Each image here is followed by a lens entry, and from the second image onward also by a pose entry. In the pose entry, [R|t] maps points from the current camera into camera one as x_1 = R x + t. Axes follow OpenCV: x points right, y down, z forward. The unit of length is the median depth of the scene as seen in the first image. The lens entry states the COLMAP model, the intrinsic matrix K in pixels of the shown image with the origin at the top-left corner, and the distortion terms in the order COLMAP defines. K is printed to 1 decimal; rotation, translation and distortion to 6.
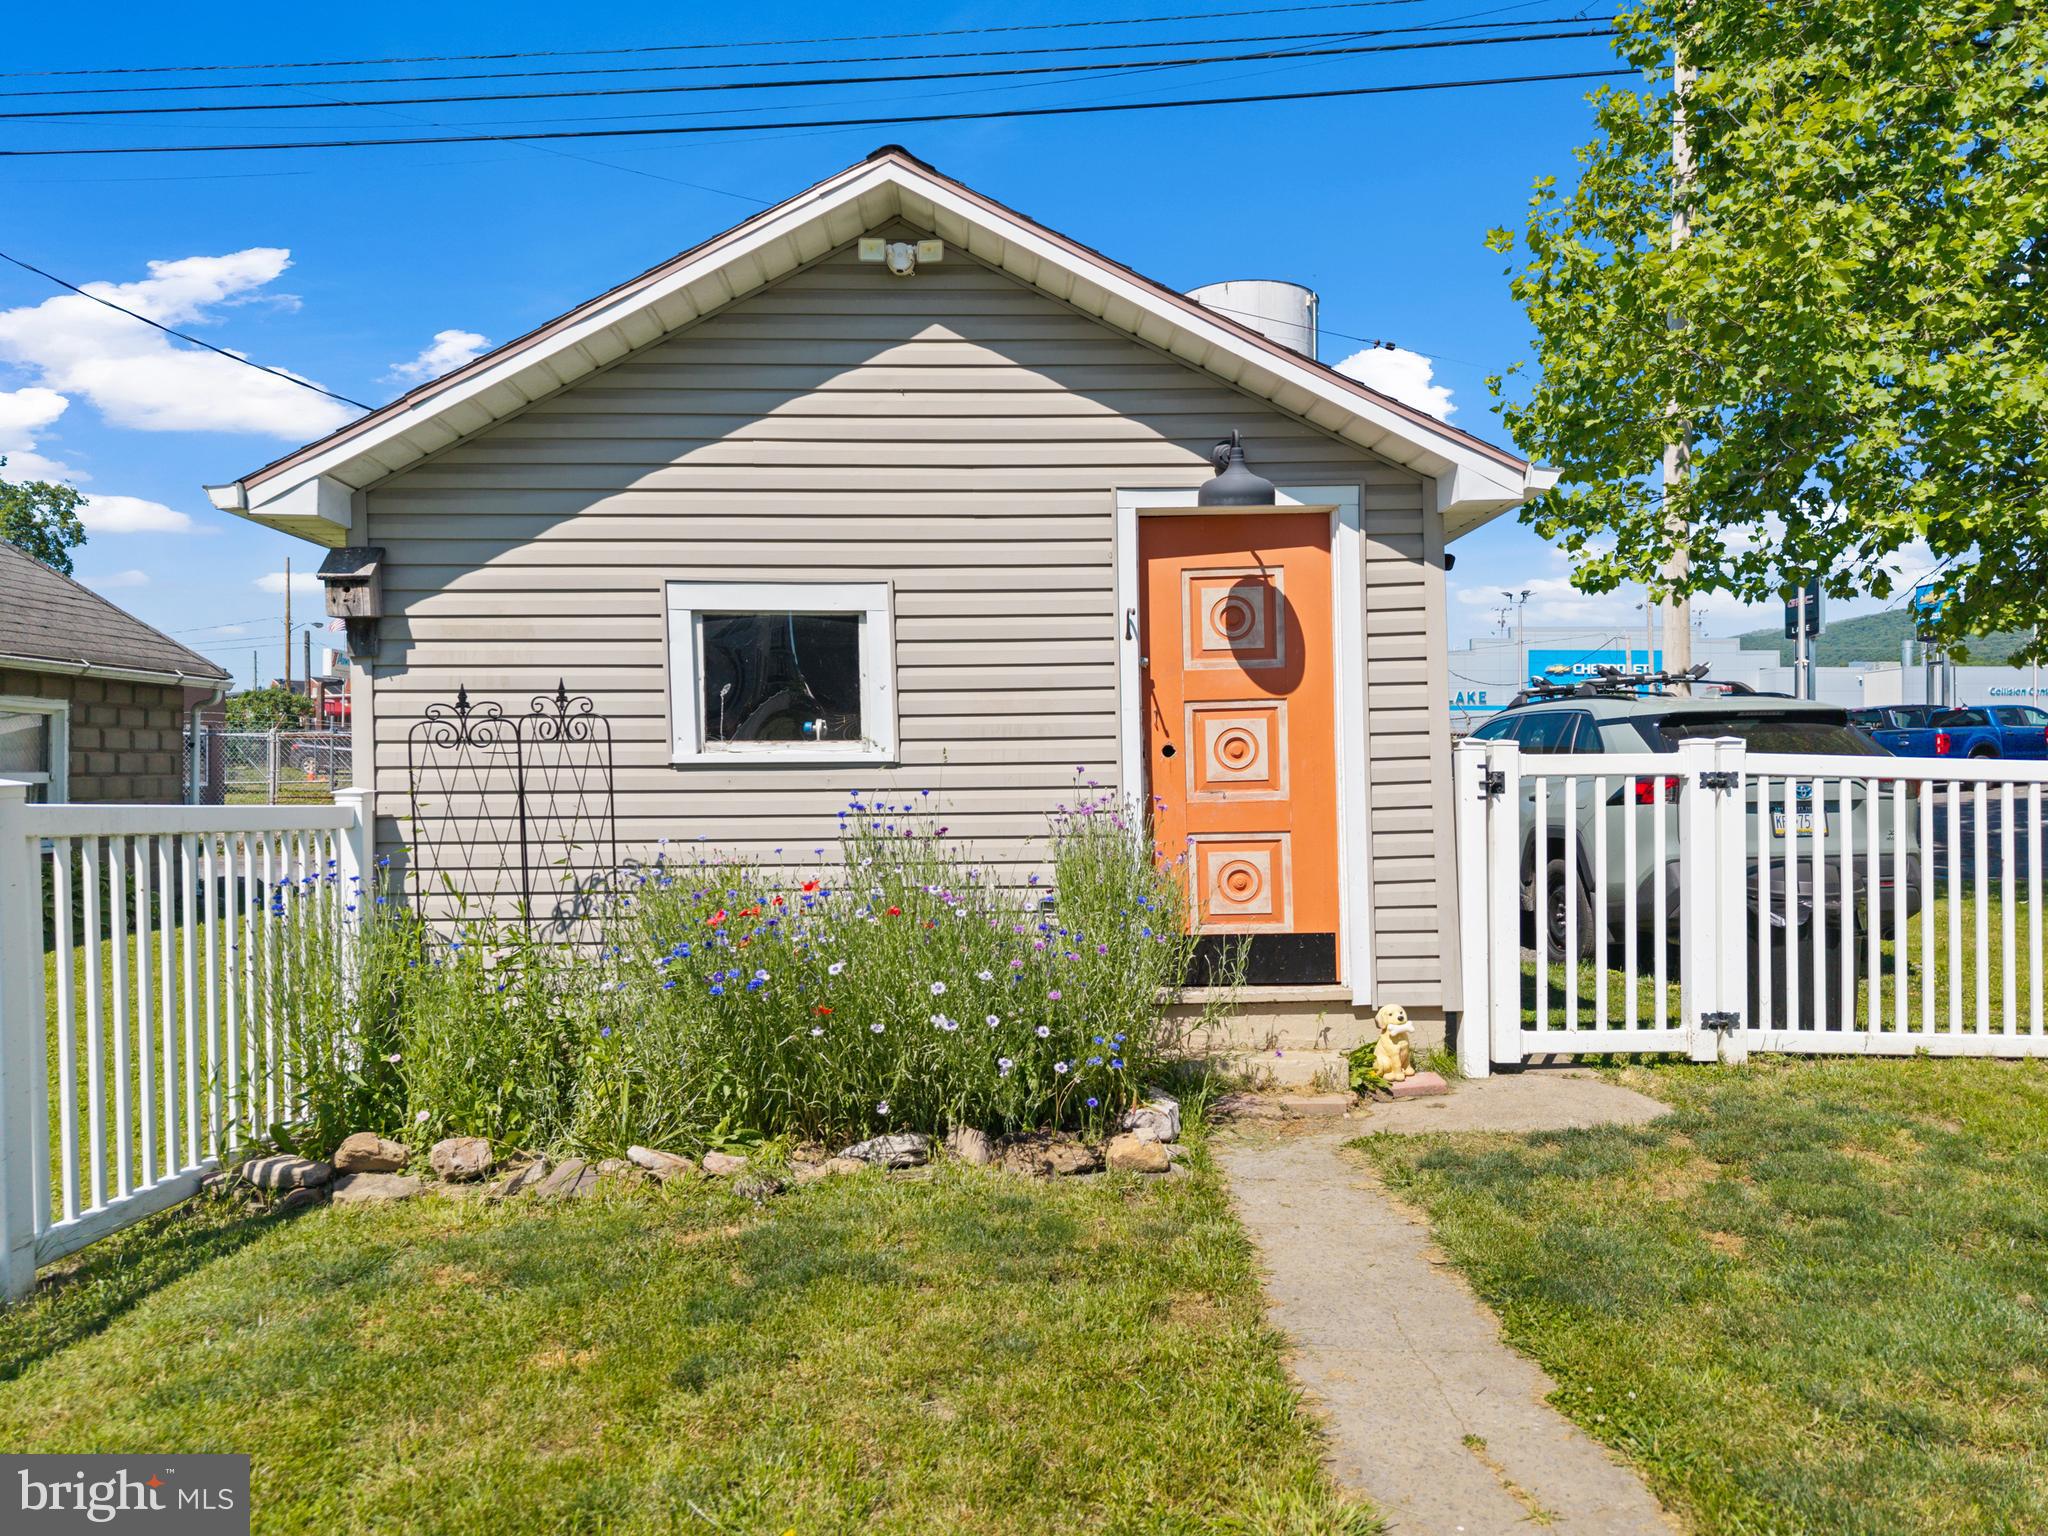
lens RADIAL K [[1403.6, 0, 1029.6], [0, 1403.6, 723.3], [0, 0, 1]] dist [0.034283, -0.002709]
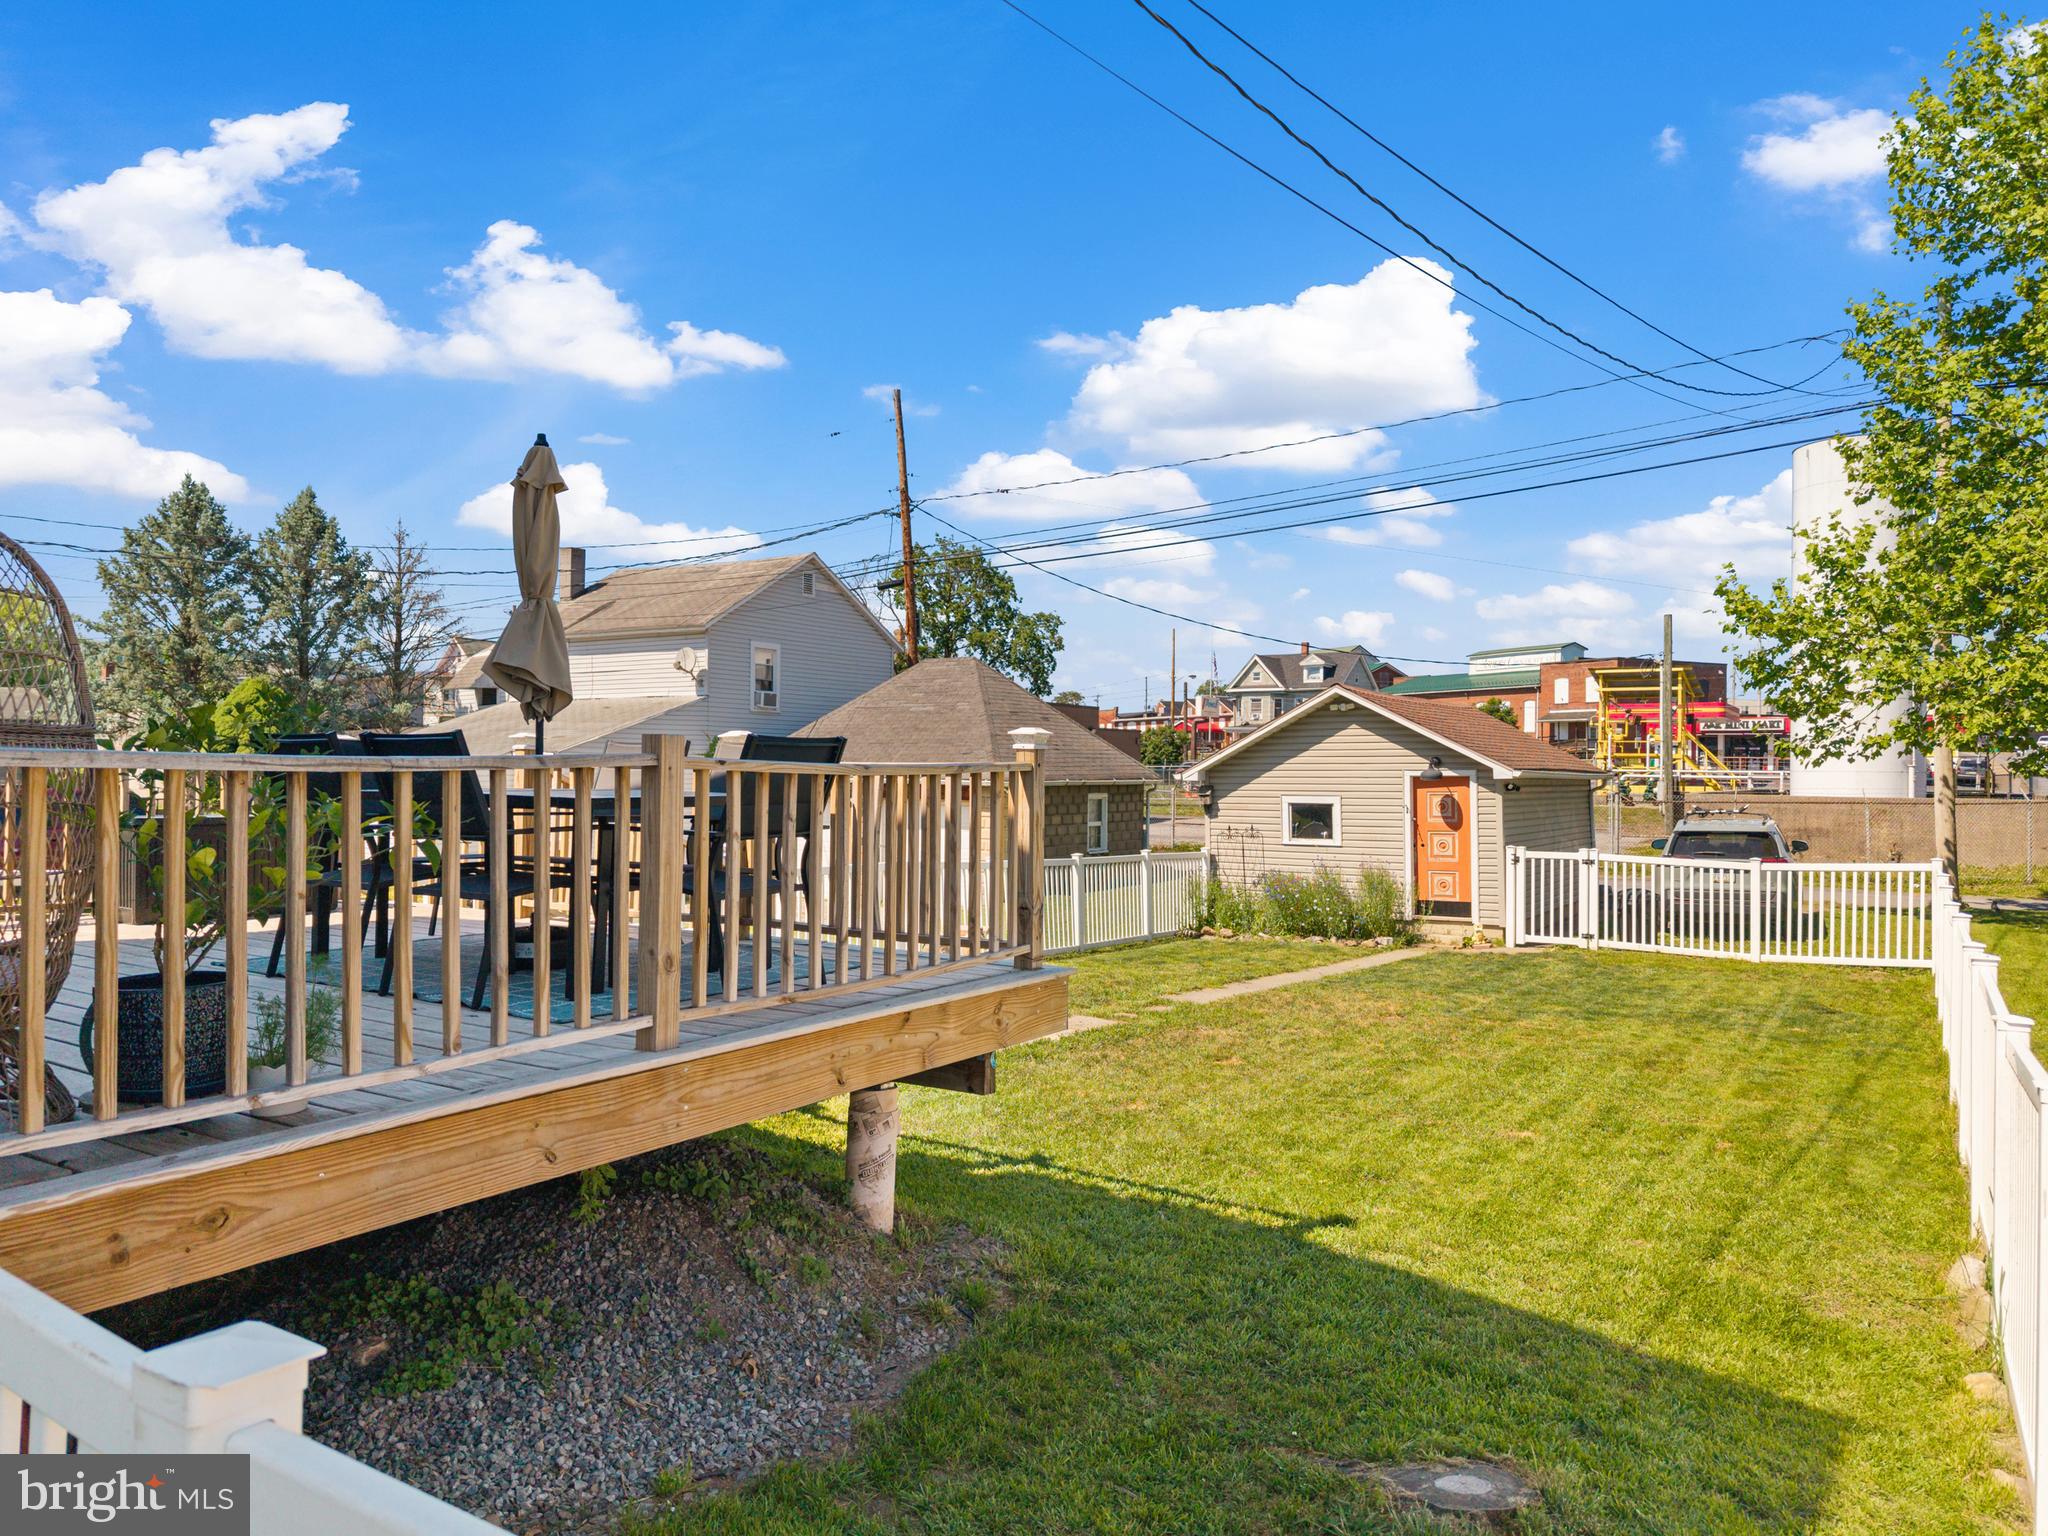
lens RADIAL K [[1389.7, 0, 1024.0], [0, 1389.7, 768.0], [0, 0, 1]] dist [-0.004885, -0.003865]
pose [[0.833298, 0.012336, -0.552687, 1.166351], [0.002058, 0.999675, 0.025417, -0.258573], [0.552820, -0.022318, 0.833002, -2.355421]]
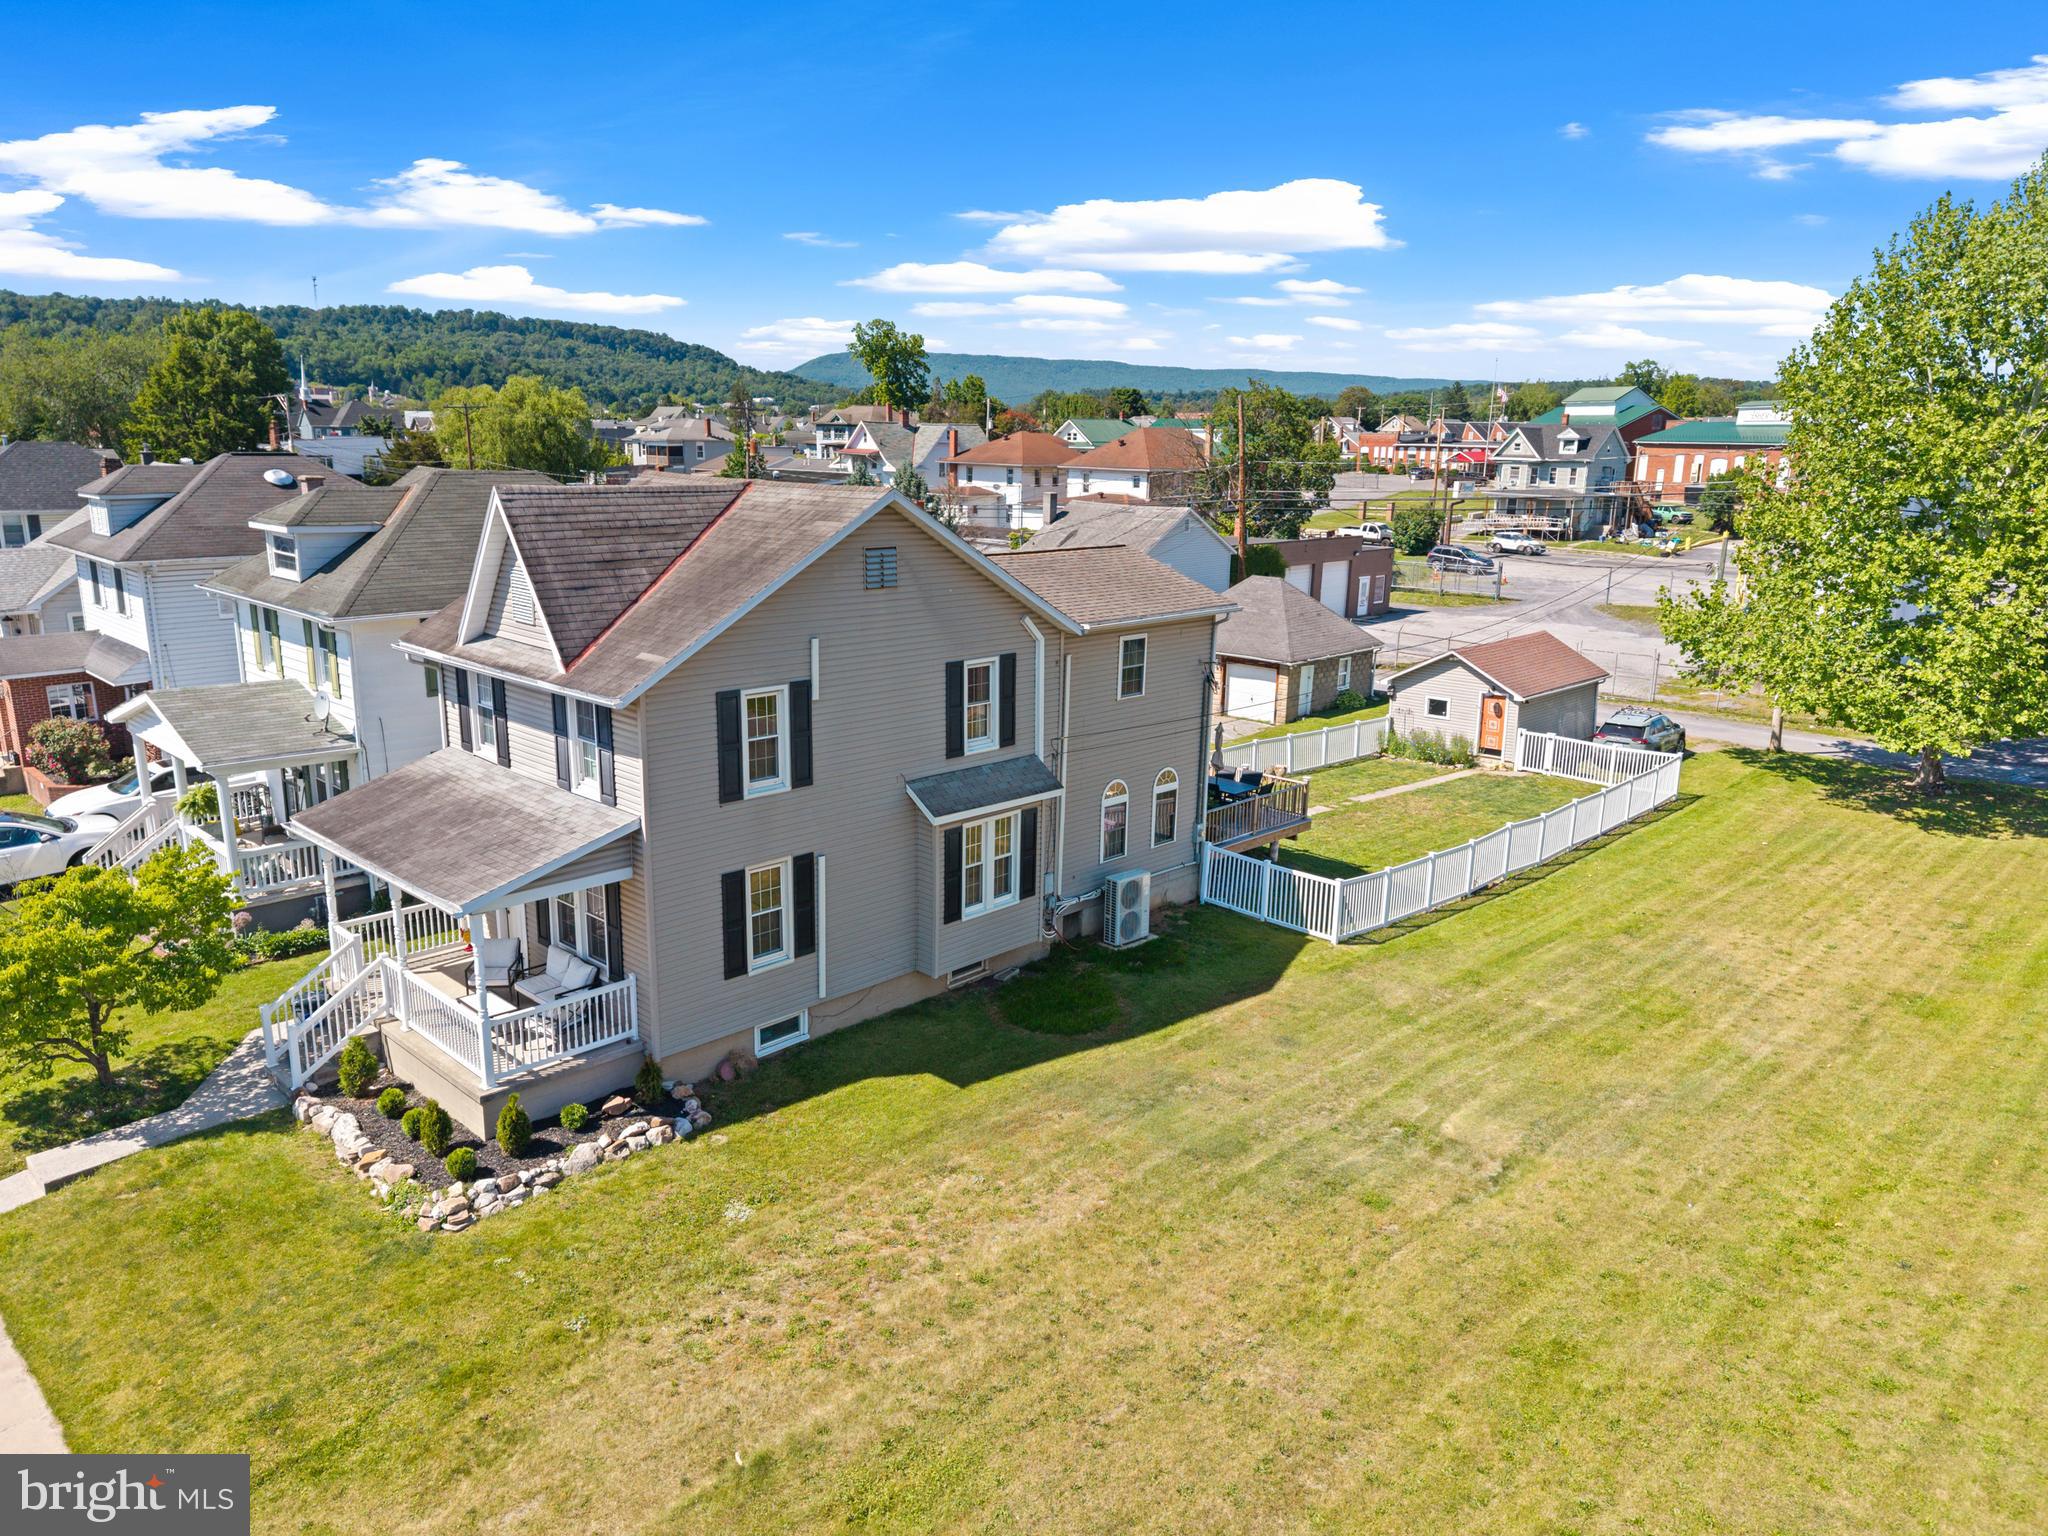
lens RADIAL K [[1389.7, 0, 1024.0], [0, 1389.7, 768.0], [0, 0, 1]] dist [-0.004885, -0.003865]
pose [[0.709675, 0.178226, -0.681614, 3.564234], [0.001172, 0.967174, 0.254113, -1.691115], [0.704529, -0.181136, 0.686170, -6.076507]]
